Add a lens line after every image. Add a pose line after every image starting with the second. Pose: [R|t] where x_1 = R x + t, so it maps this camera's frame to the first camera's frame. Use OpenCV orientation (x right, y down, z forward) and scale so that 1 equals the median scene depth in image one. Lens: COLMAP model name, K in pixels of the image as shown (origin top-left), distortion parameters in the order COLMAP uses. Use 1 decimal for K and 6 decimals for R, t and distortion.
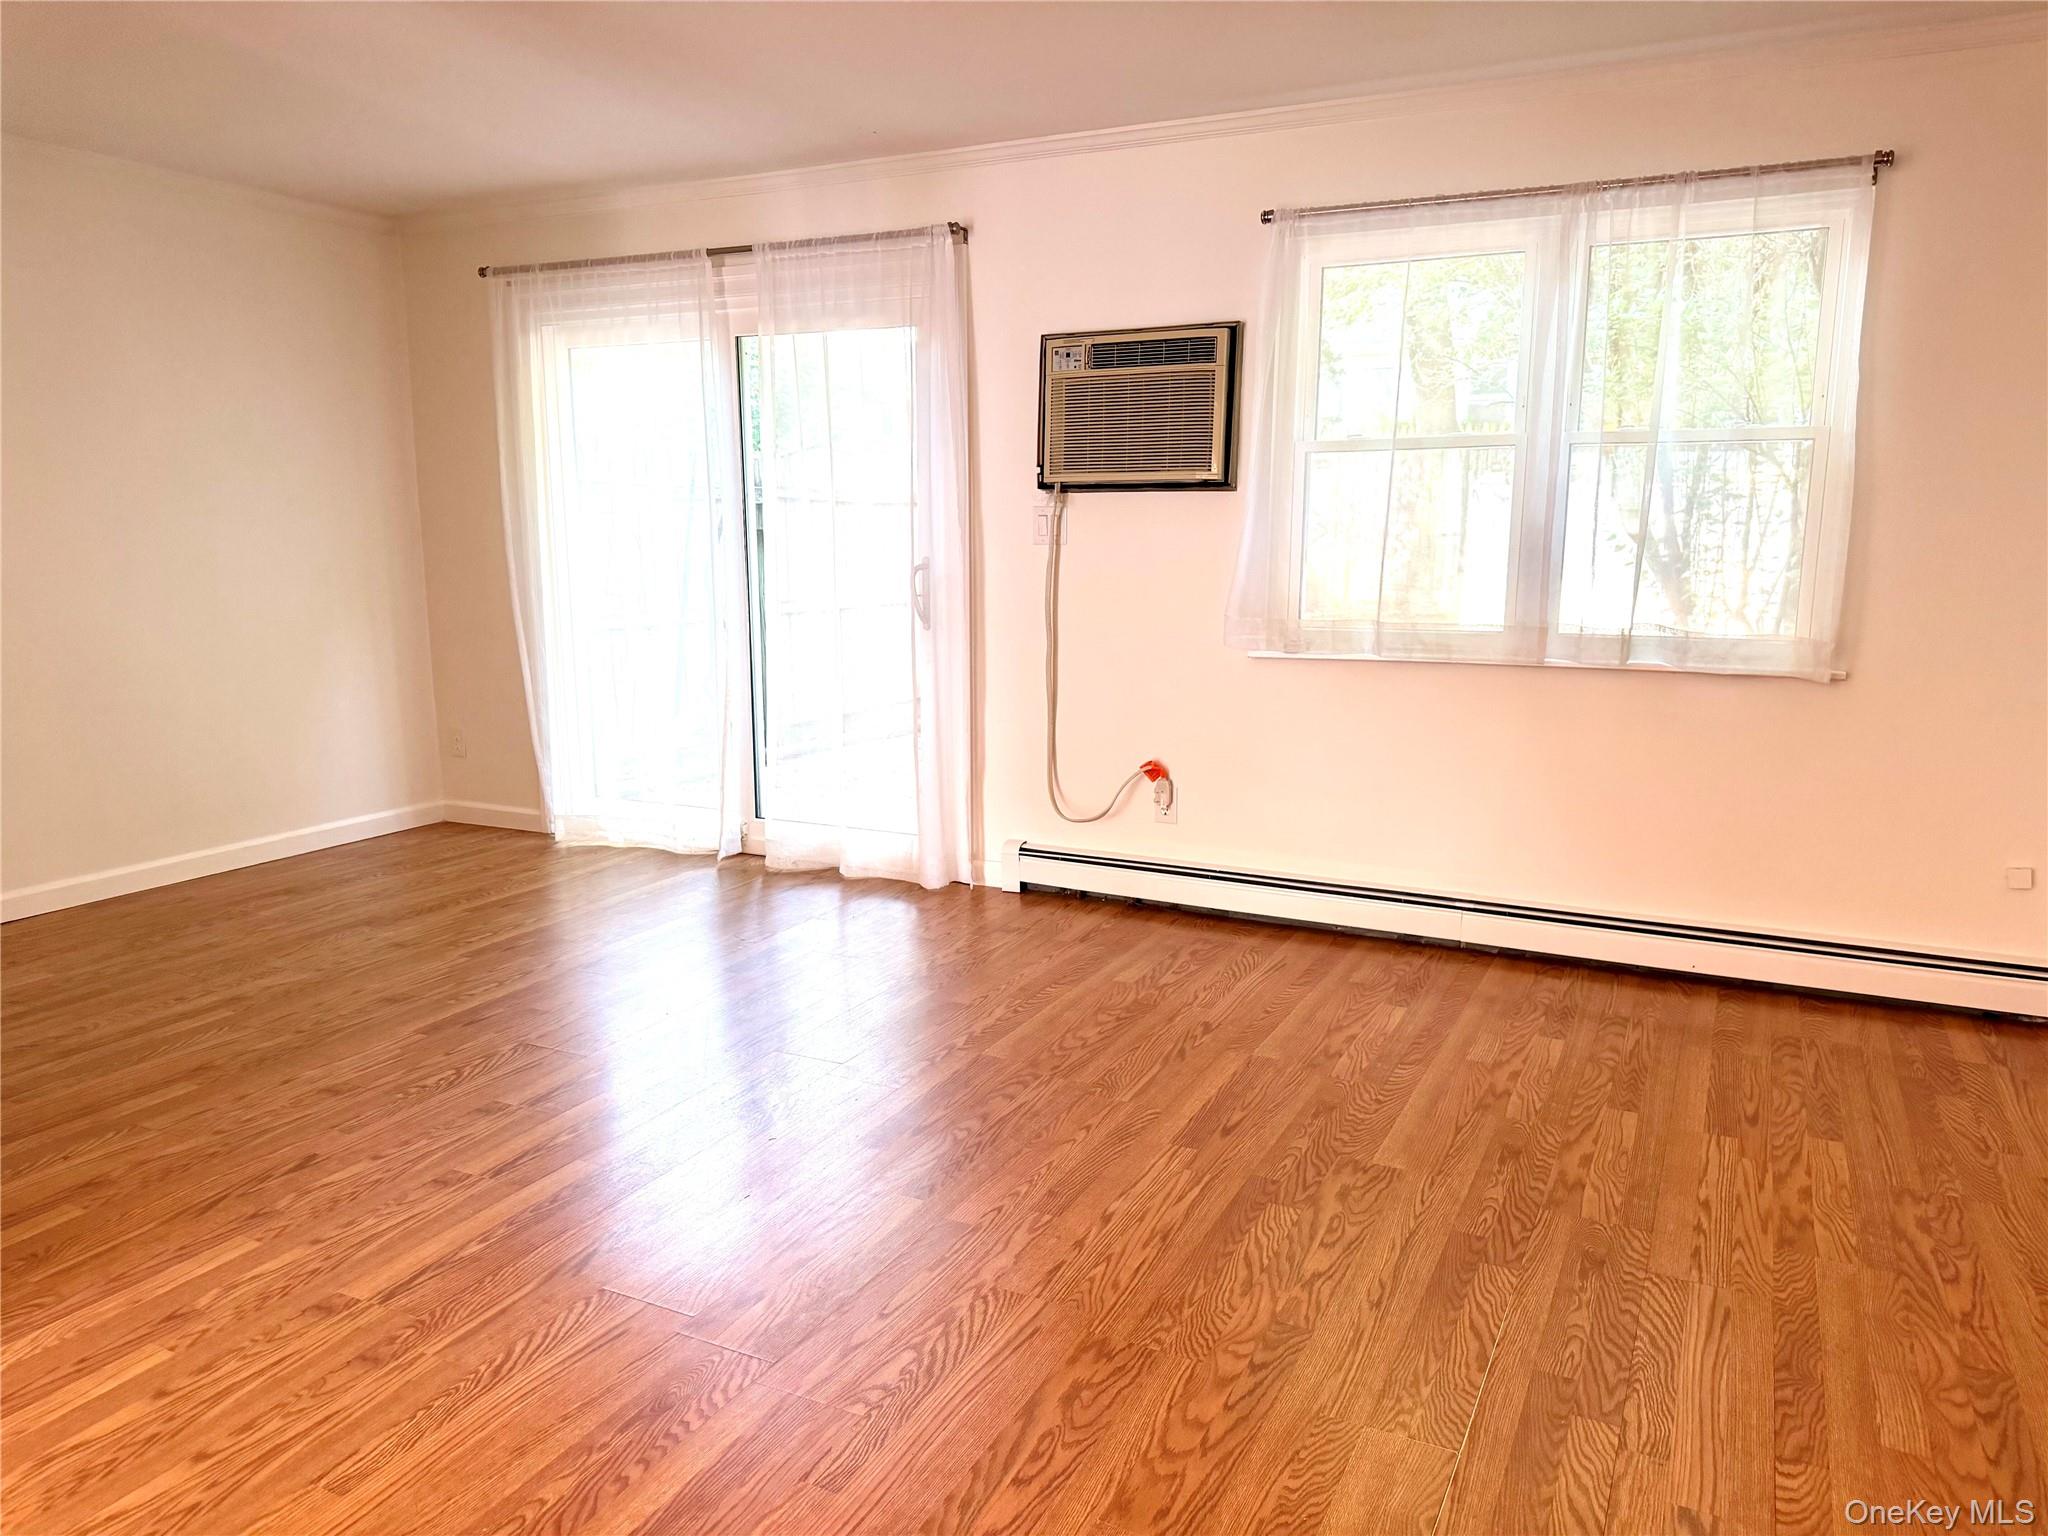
lens RADIAL K [[1449.1, 0, 1024.0], [0, 1449.1, 768.0], [0, 0, 1]] dist [0.136261, -0.212086]
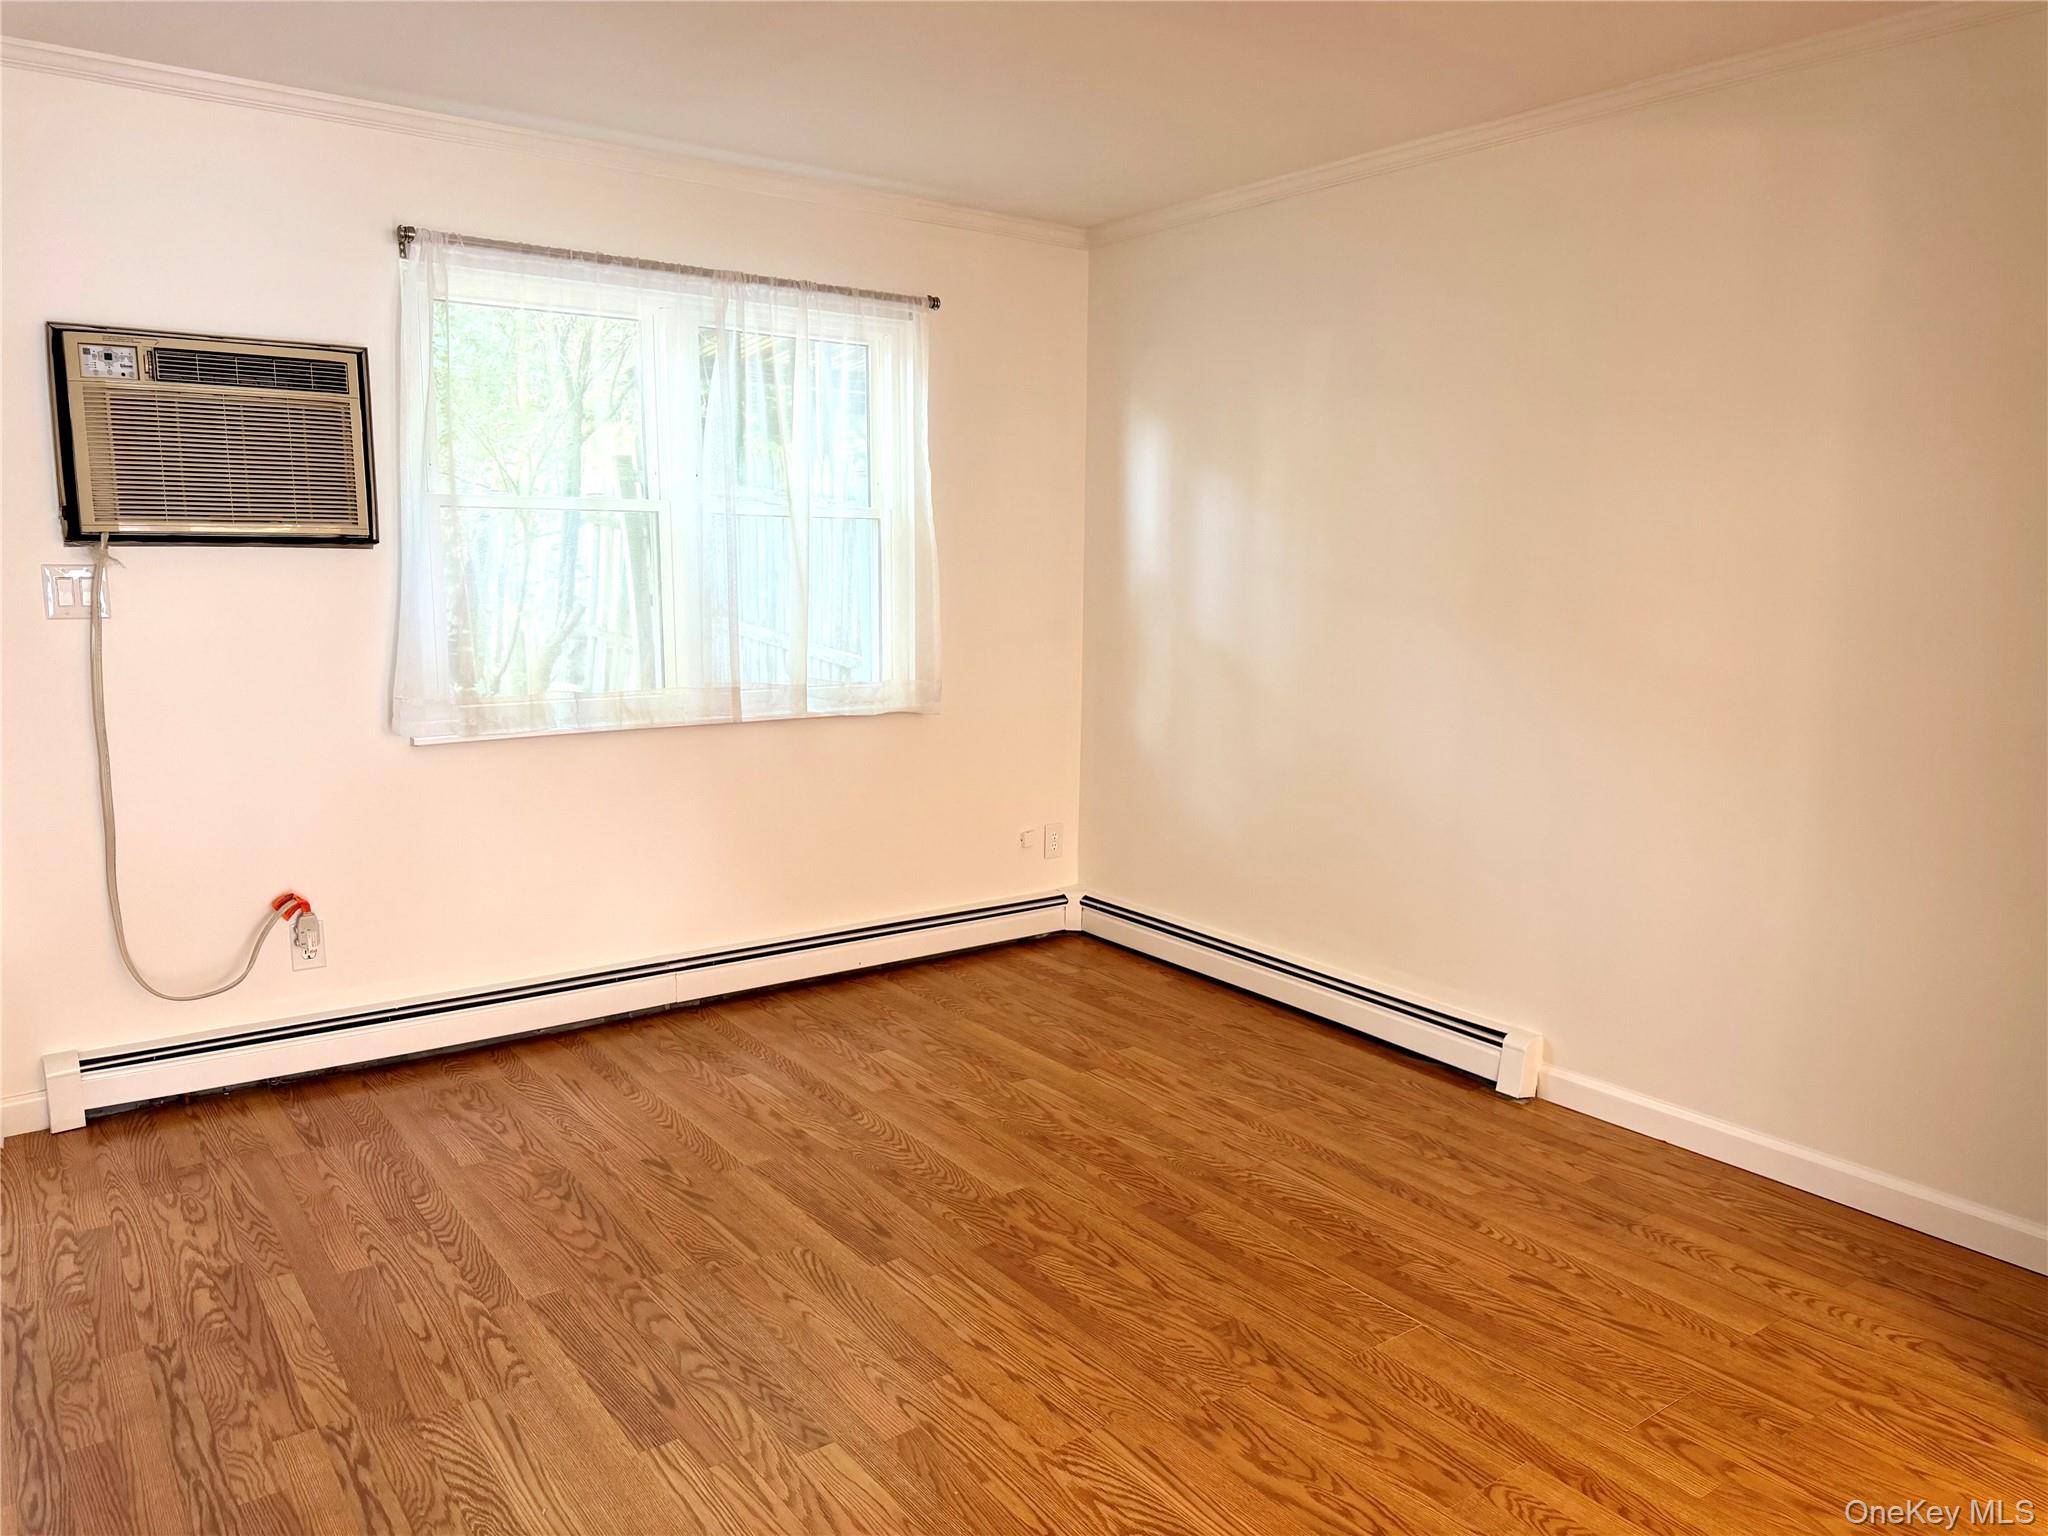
lens RADIAL K [[1449.1, 0, 1024.0], [0, 1449.1, 768.0], [0, 0, 1]] dist [0.136261, -0.212086]
pose [[0.449559, -0.133473, 0.883222, -0.510471], [0.138517, 0.987229, 0.078685, -0.095400], [-0.882445, 0.086968, 0.462306, 0.350853]]
